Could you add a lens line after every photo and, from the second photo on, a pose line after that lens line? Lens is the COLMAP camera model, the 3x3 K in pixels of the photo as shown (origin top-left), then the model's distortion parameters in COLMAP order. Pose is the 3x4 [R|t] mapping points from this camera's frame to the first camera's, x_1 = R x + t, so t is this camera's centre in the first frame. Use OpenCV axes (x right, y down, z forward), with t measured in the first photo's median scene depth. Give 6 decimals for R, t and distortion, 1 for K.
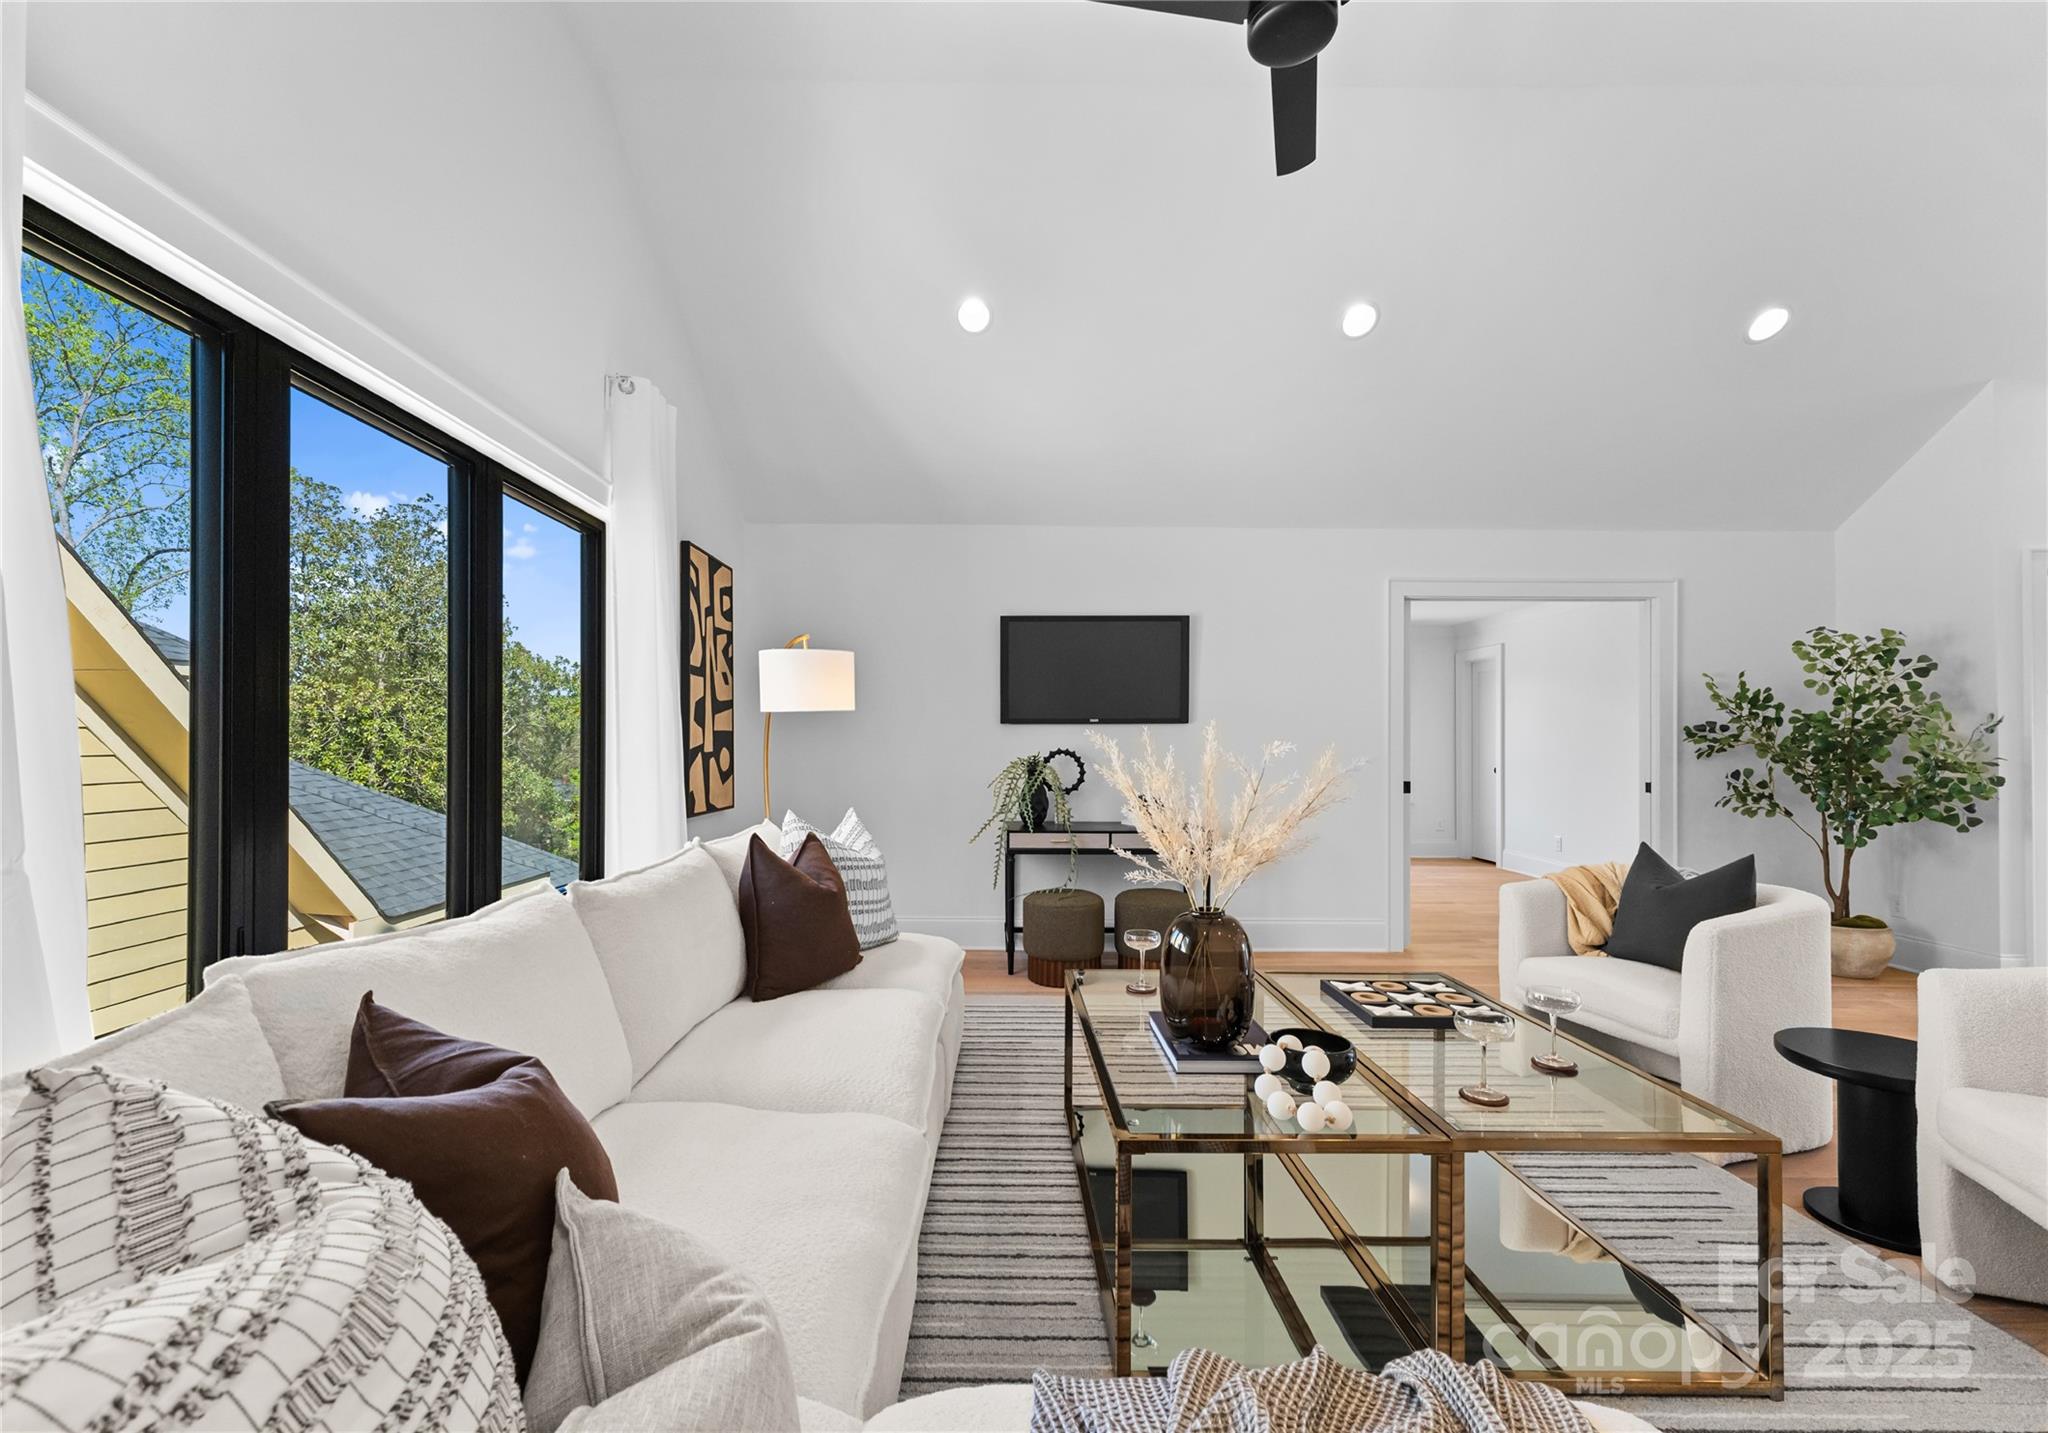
lens RADIAL K [[866.9, 0, 994.0], [0, 866.9, 737.8], [0, 0, 1]] dist [0.001388, 0.000262]
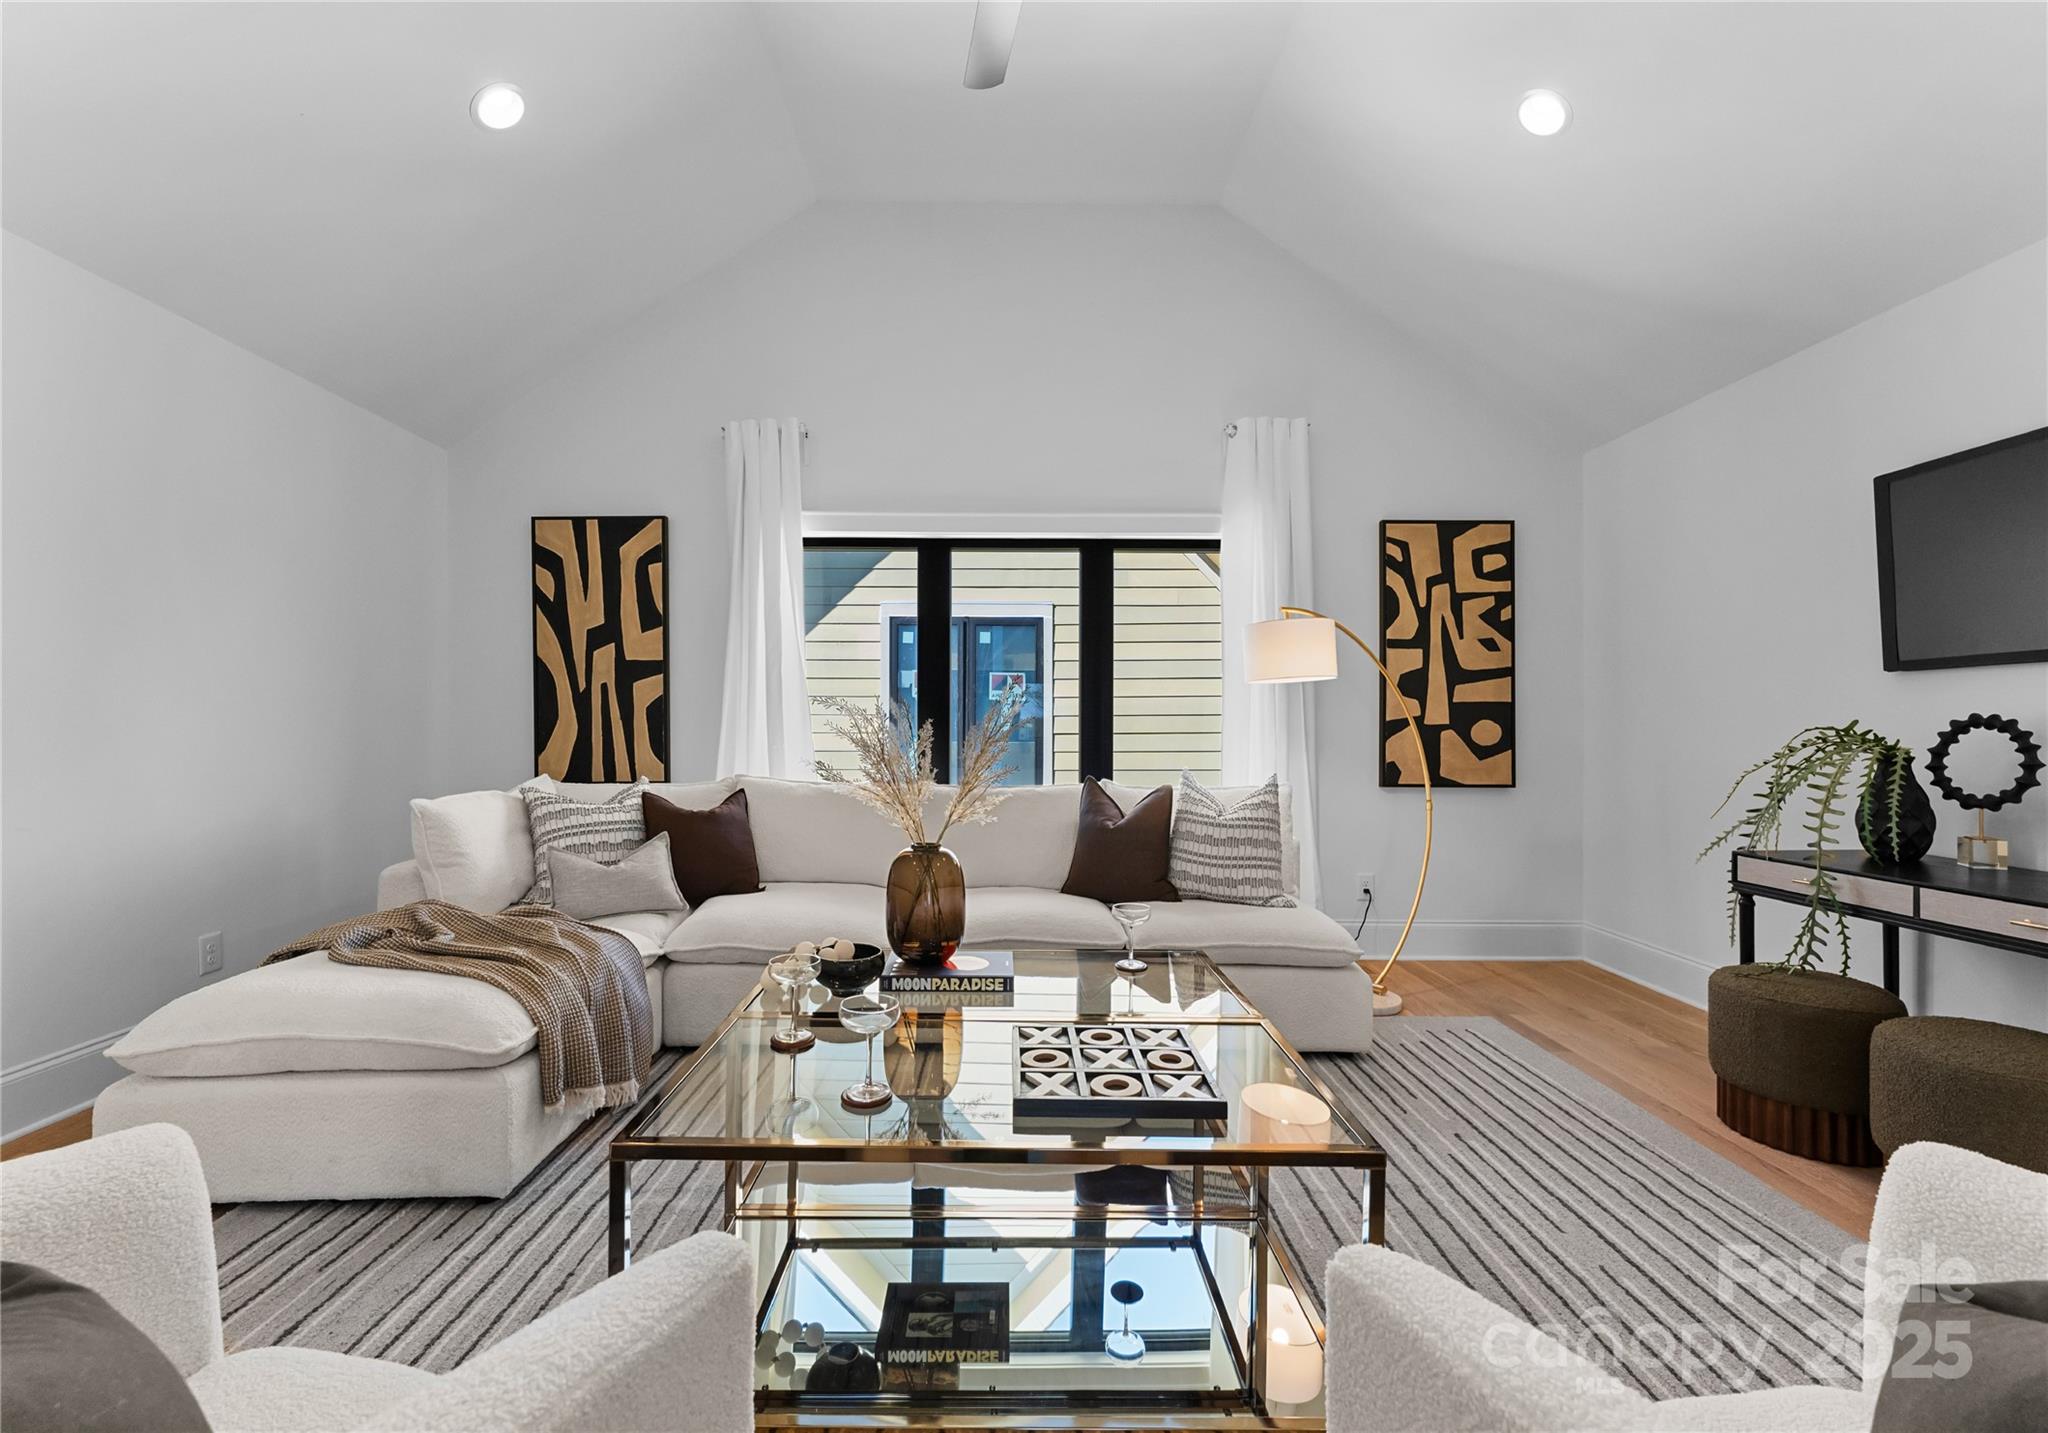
lens RADIAL K [[866.9, 0, 1012.9], [0, 866.9, 726.7], [0, 0, 1]] dist [0.001388, 0.000262]
pose [[0.018775, -0.006003, -0.999806, 0.577553], [0.003222, 0.999977, -0.005944, 0.020896], [0.999819, -0.003110, 0.018794, 0.455624]]
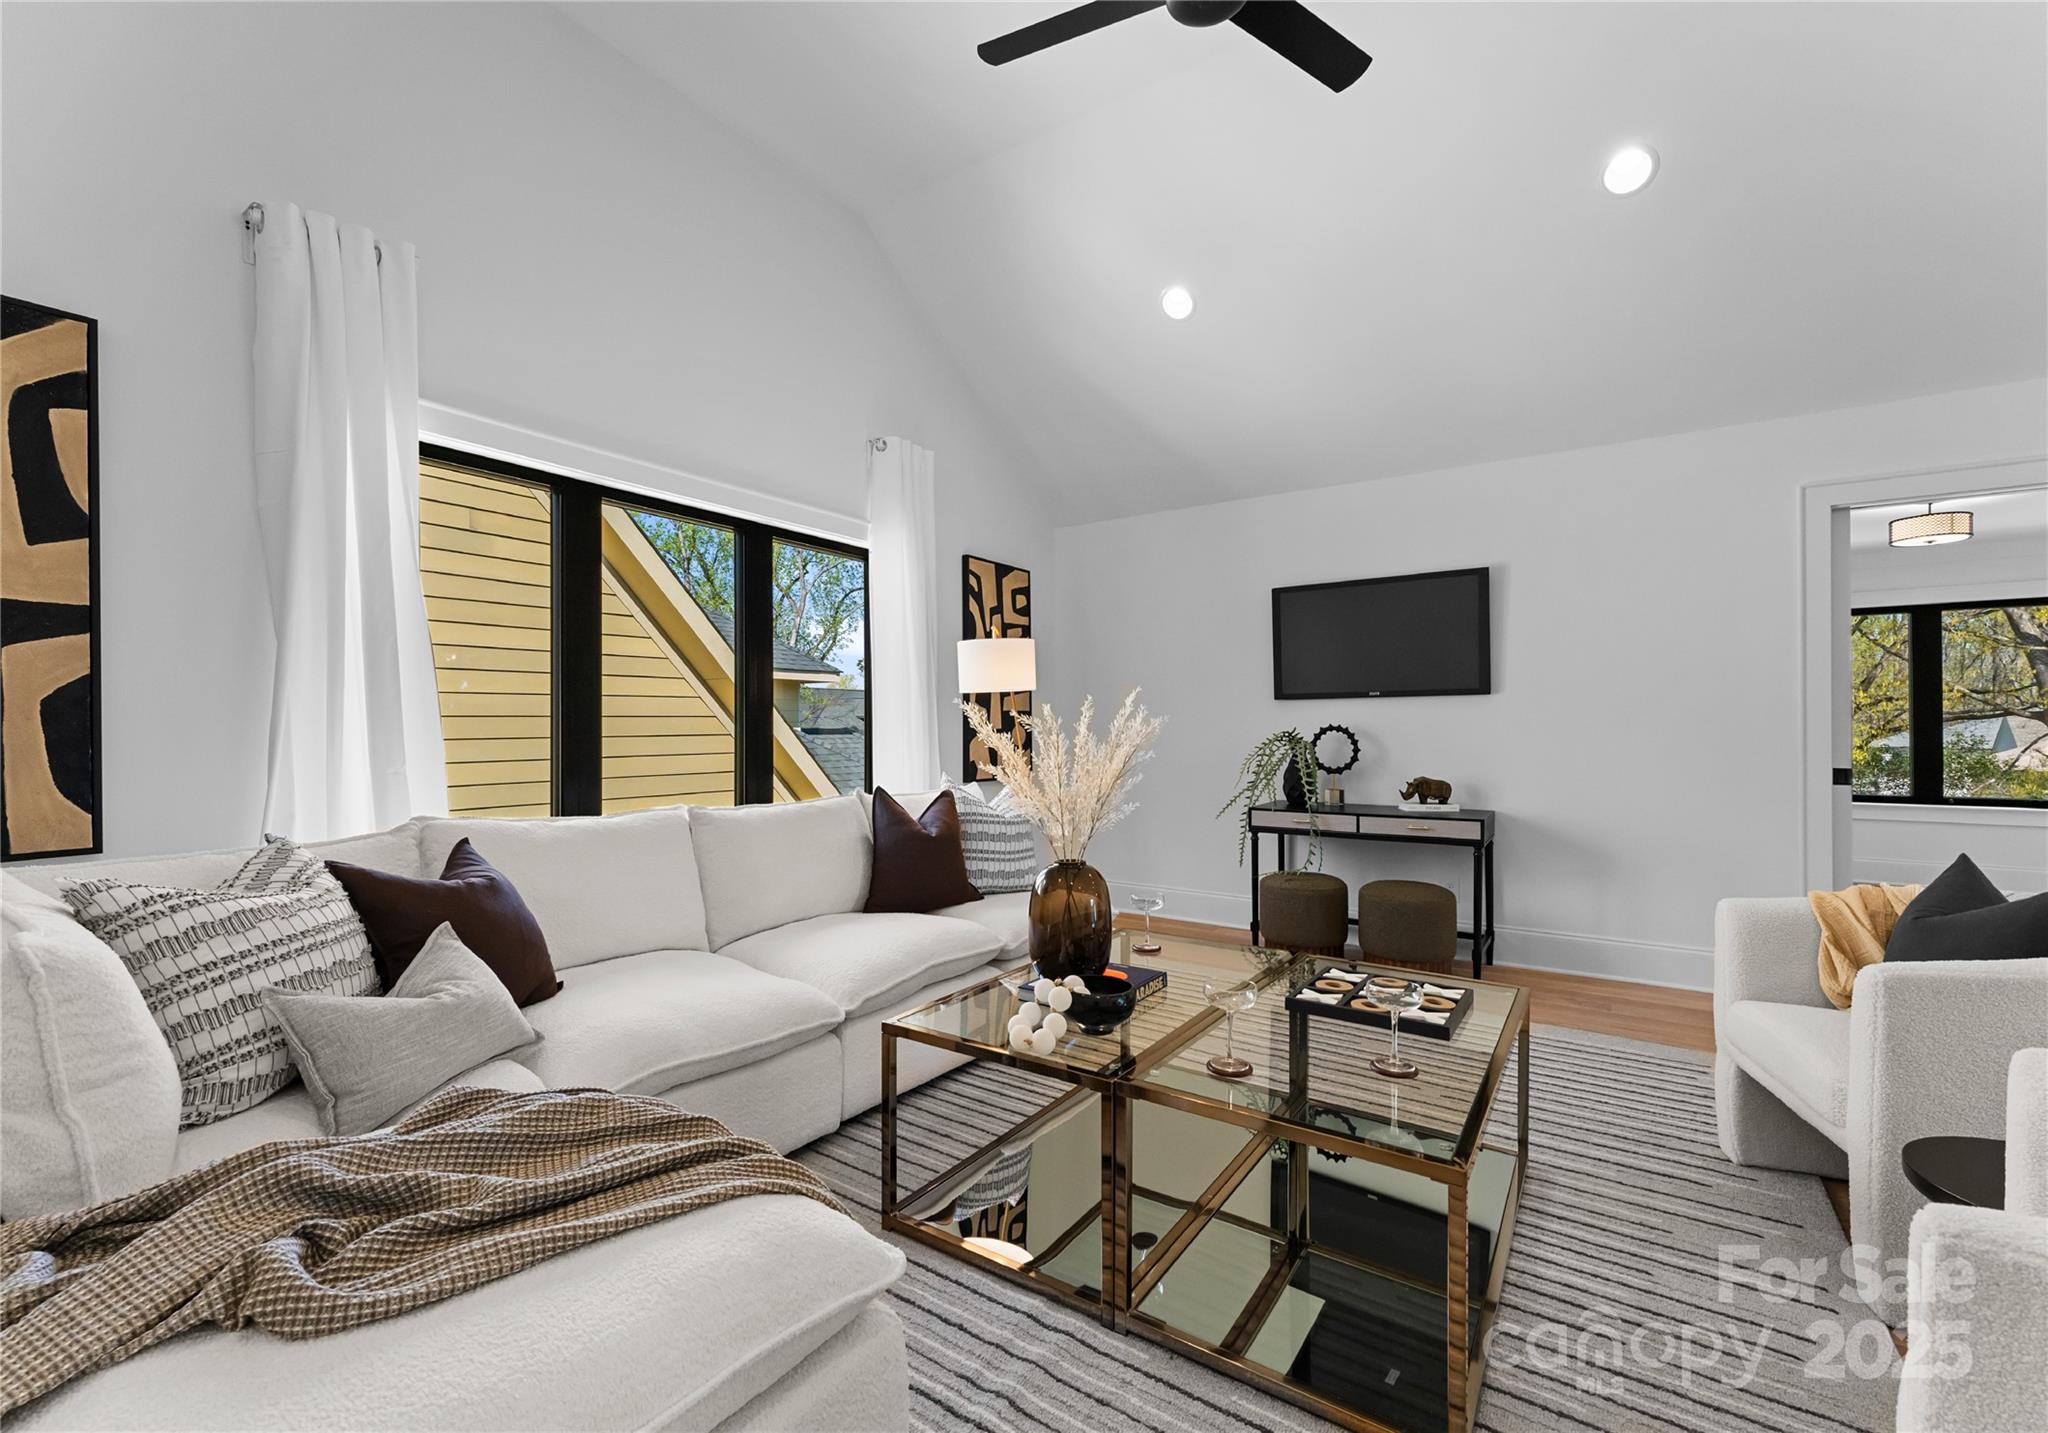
lens RADIAL K [[866.9, 0, 1000.6], [0, 866.9, 730.1], [0, 0, 1]] dist [0.001388, 0.000262]
pose [[0.820507, -0.002675, -0.571630, 0.328932], [0.007044, 0.999960, 0.005431, 0.011069], [0.571593, -0.008483, 0.820493, 0.025268]]
